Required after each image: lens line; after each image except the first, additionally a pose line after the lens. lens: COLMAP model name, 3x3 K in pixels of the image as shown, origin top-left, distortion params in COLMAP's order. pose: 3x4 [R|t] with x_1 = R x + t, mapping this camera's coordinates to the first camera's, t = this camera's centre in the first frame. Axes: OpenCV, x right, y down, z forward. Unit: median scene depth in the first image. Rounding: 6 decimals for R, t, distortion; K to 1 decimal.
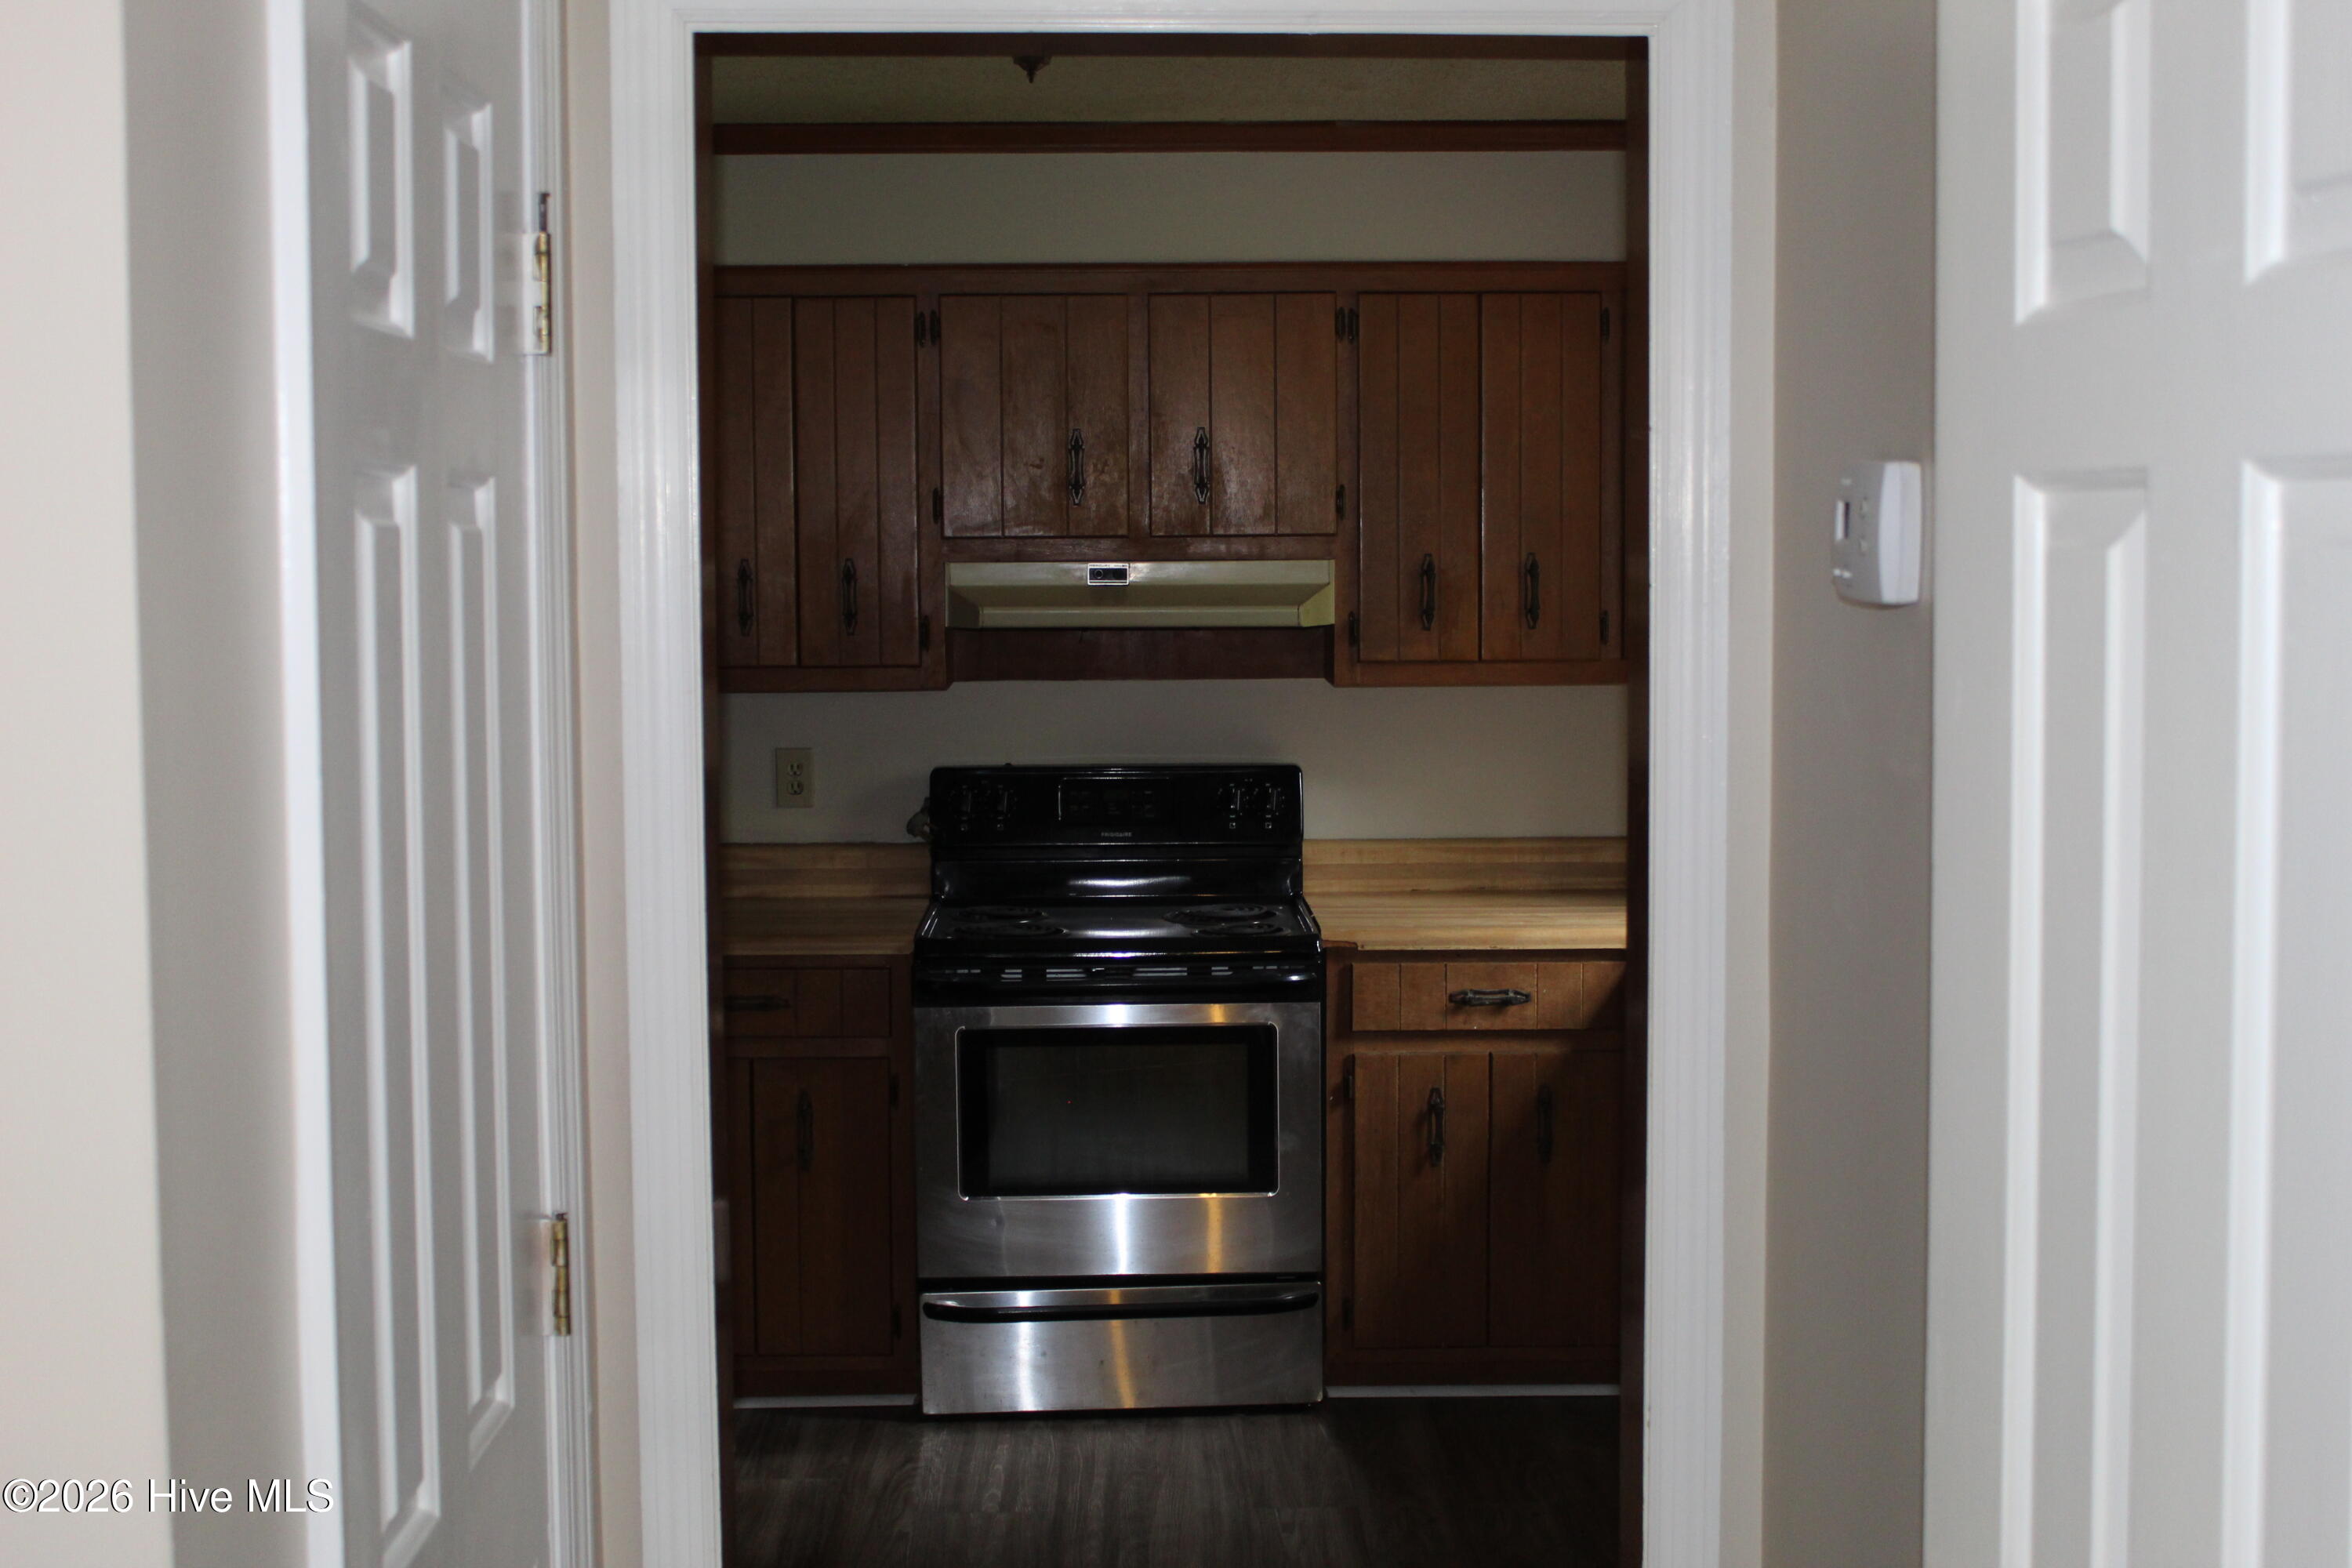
lens RADIAL K [[2916.3, 0, 1176.0], [0, 2916.3, 784.0], [0, 0, 1]] dist [-0.092870, 0.183167]
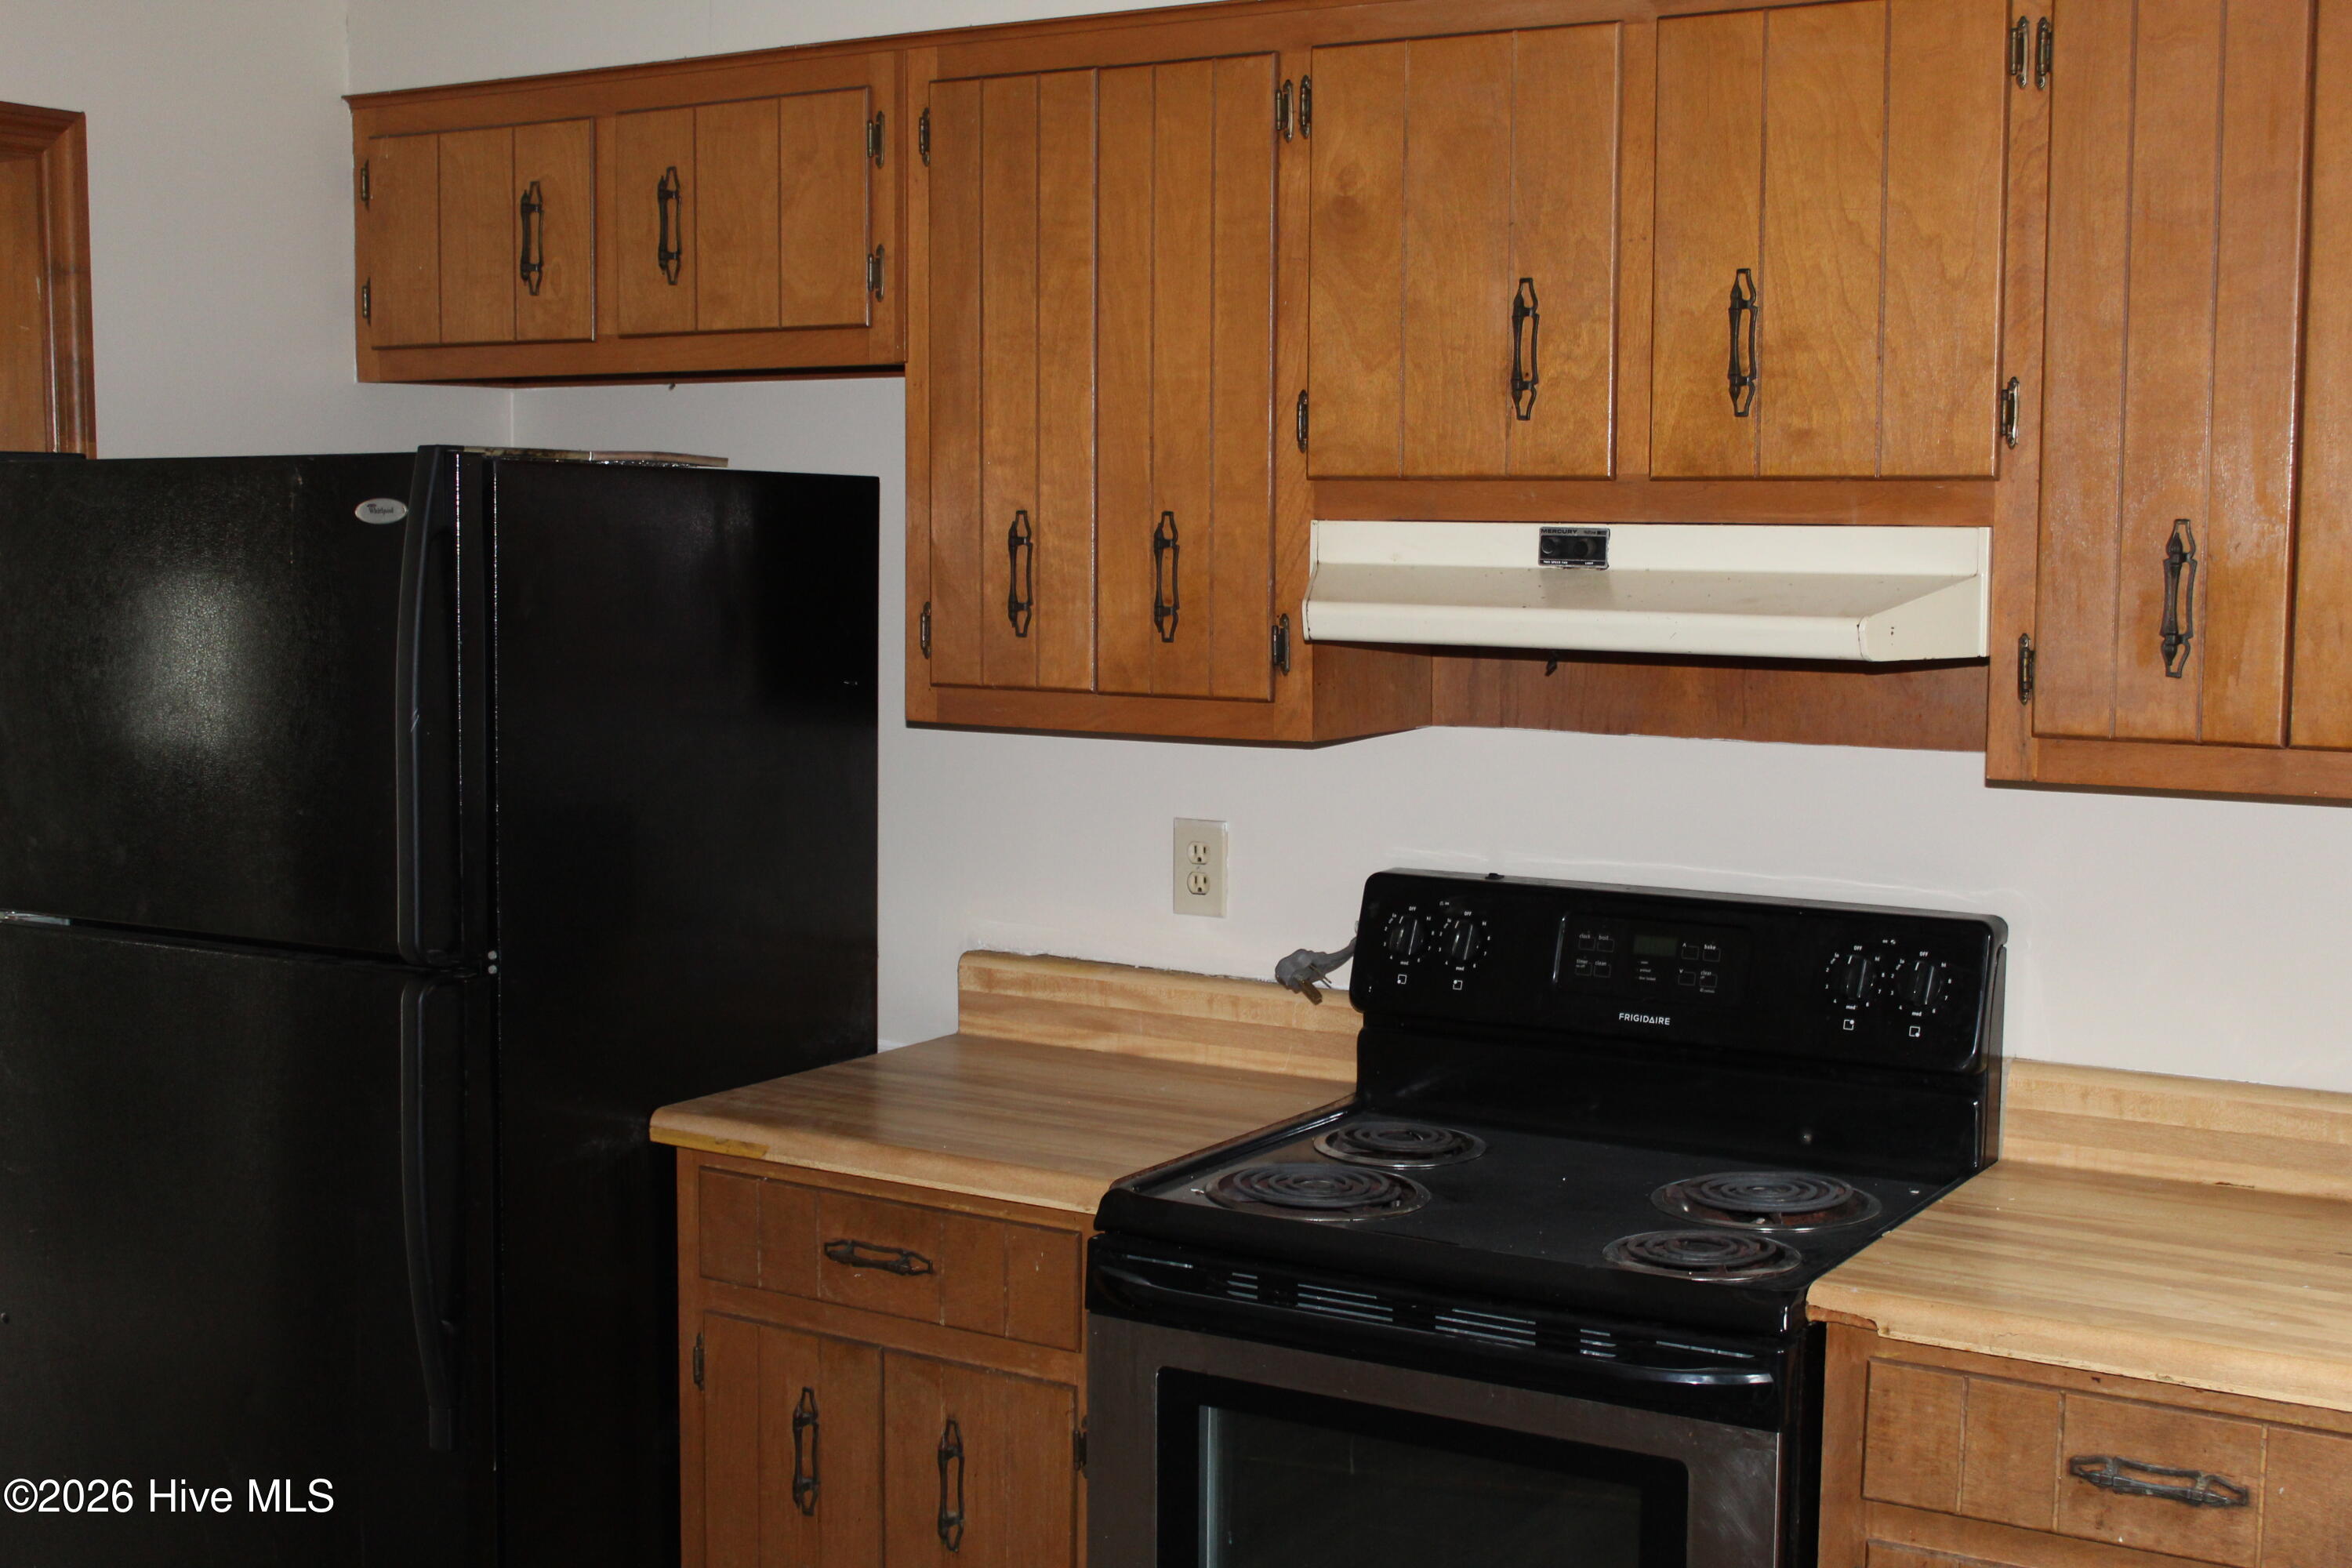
lens RADIAL K [[2916.3, 0, 1176.0], [0, 2916.3, 784.0], [0, 0, 1]] dist [-0.092870, 0.183167]
pose [[0.834856, 0.063493, -0.546794, 0.212528], [-0.054691, 0.997978, 0.032380, -0.041734], [0.547744, 0.002872, 0.836641, 0.510599]]
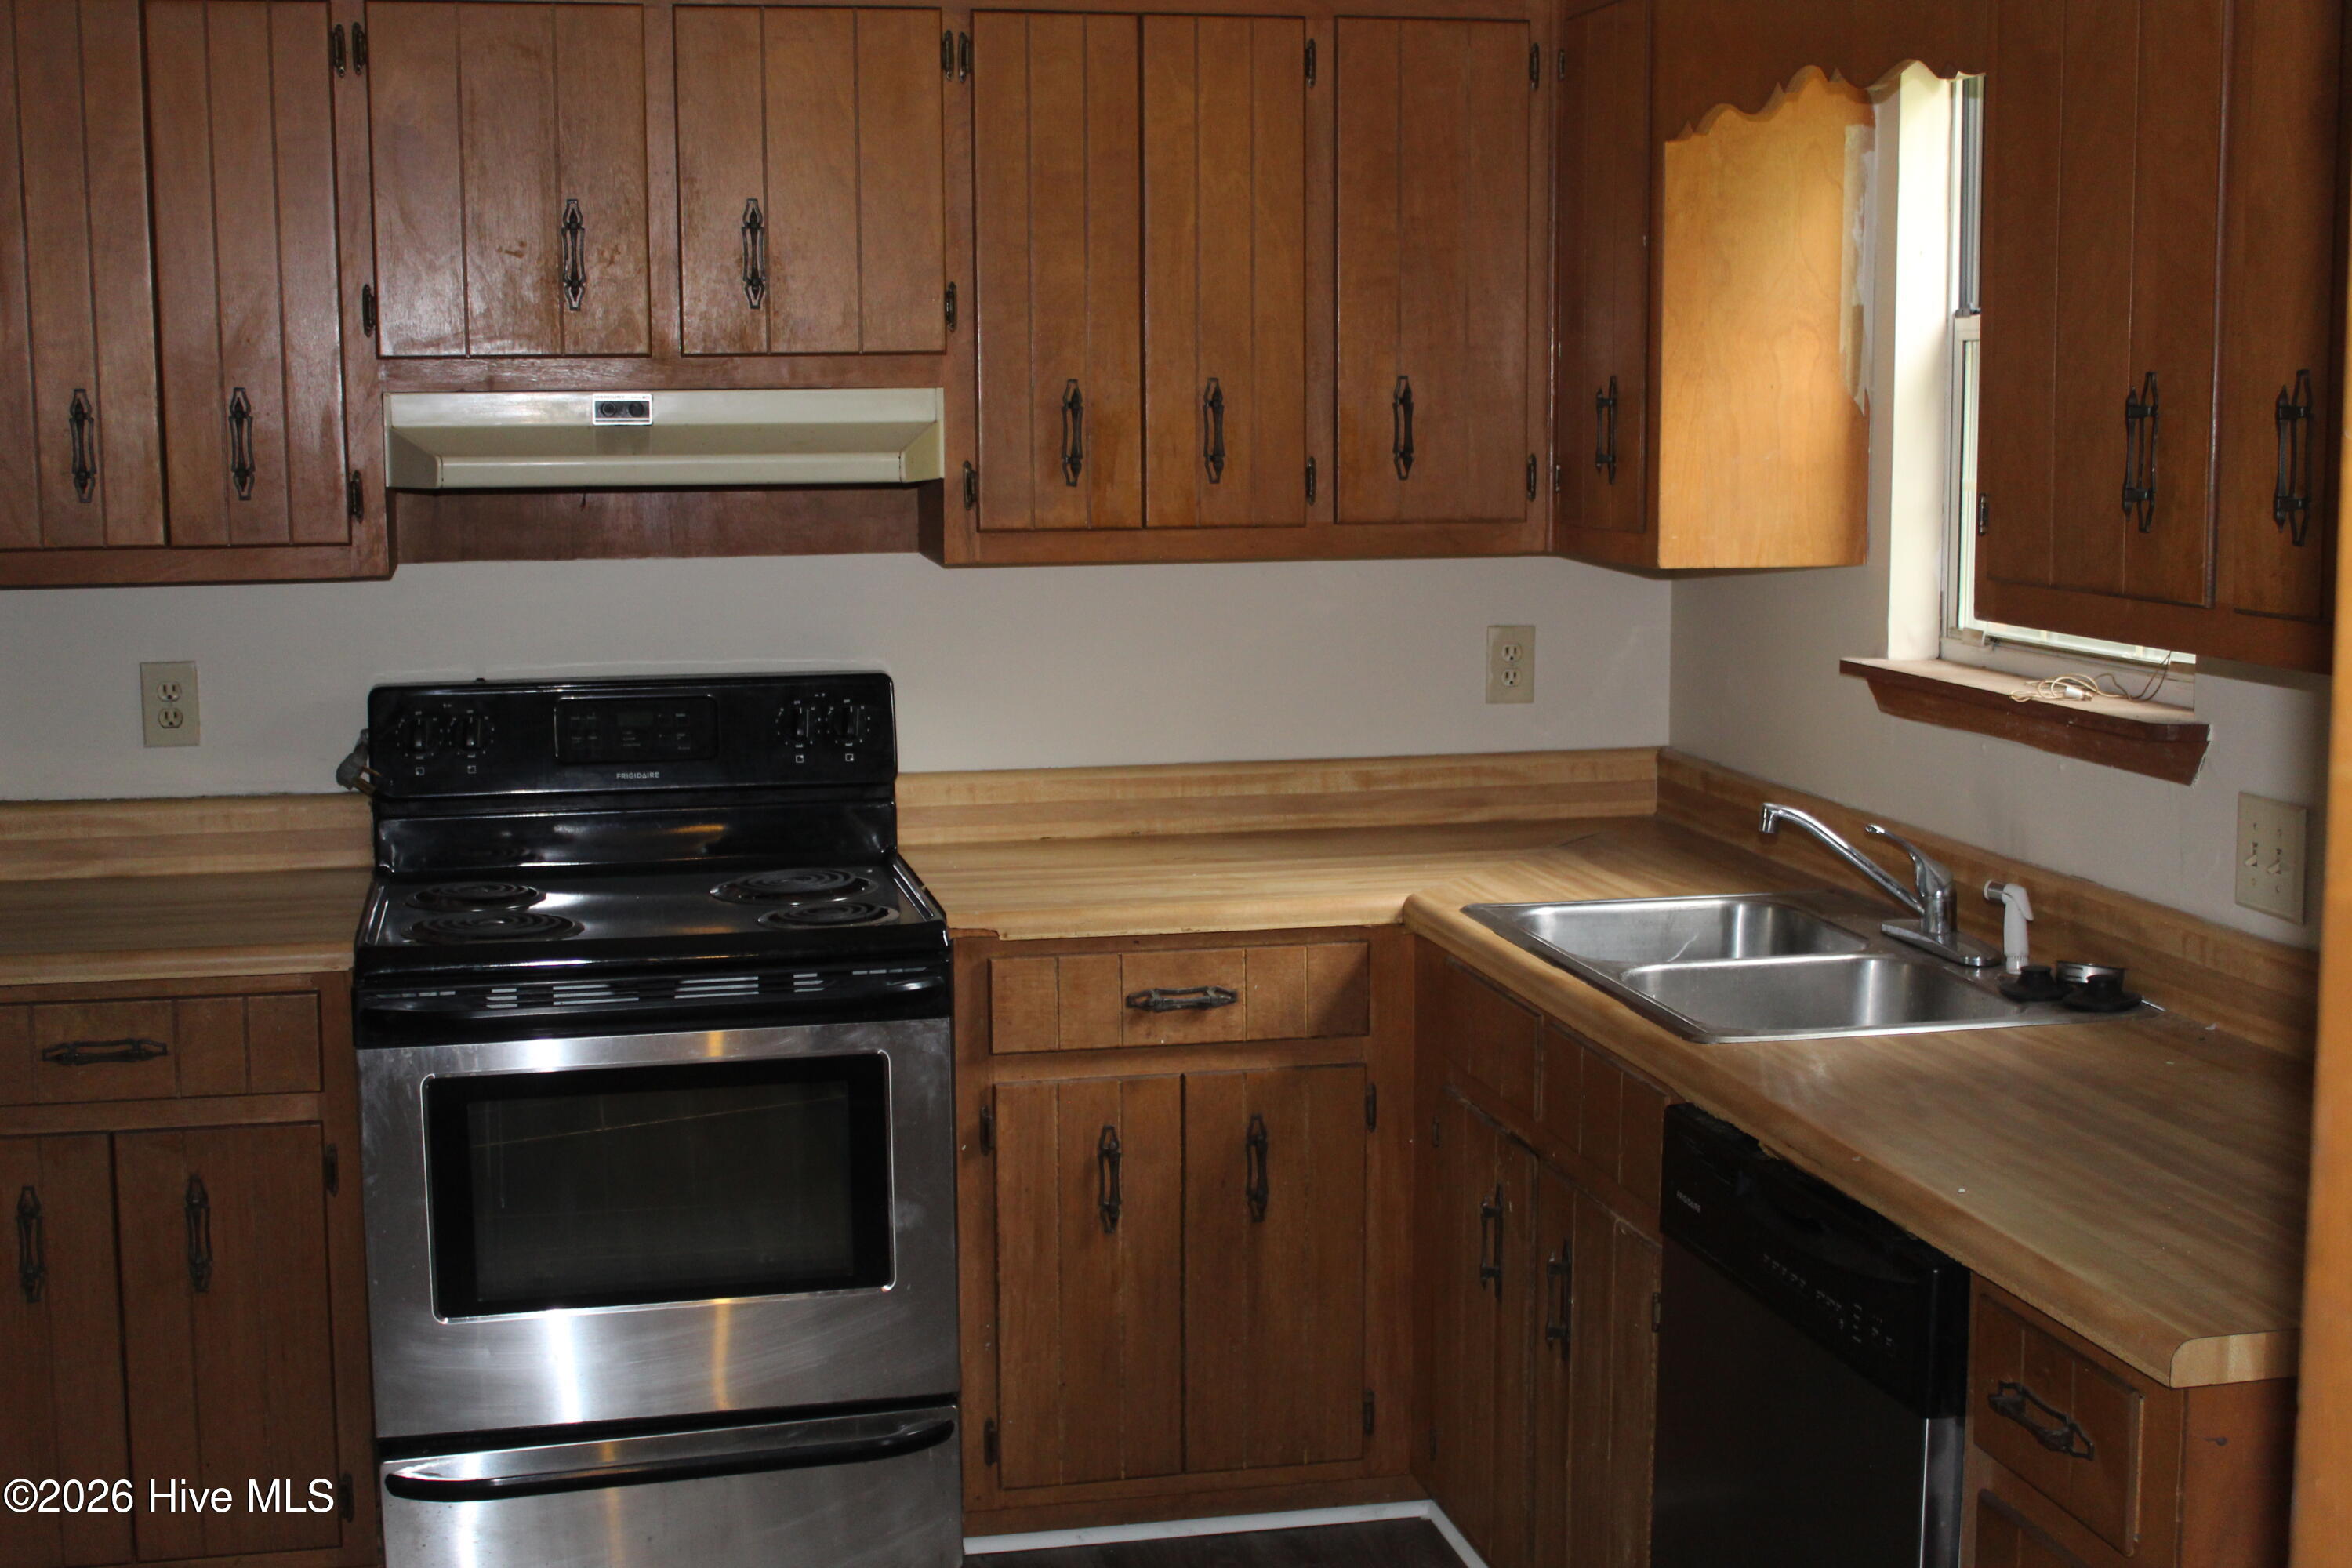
lens RADIAL K [[2916.3, 0, 1176.0], [0, 2916.3, 784.0], [0, 0, 1]] dist [-0.092870, 0.183167]
pose [[0.981170, -0.025426, 0.191466, -0.028695], [0.015495, 0.998464, 0.053190, -0.017136], [-0.192524, -0.049221, 0.980057, 0.286791]]
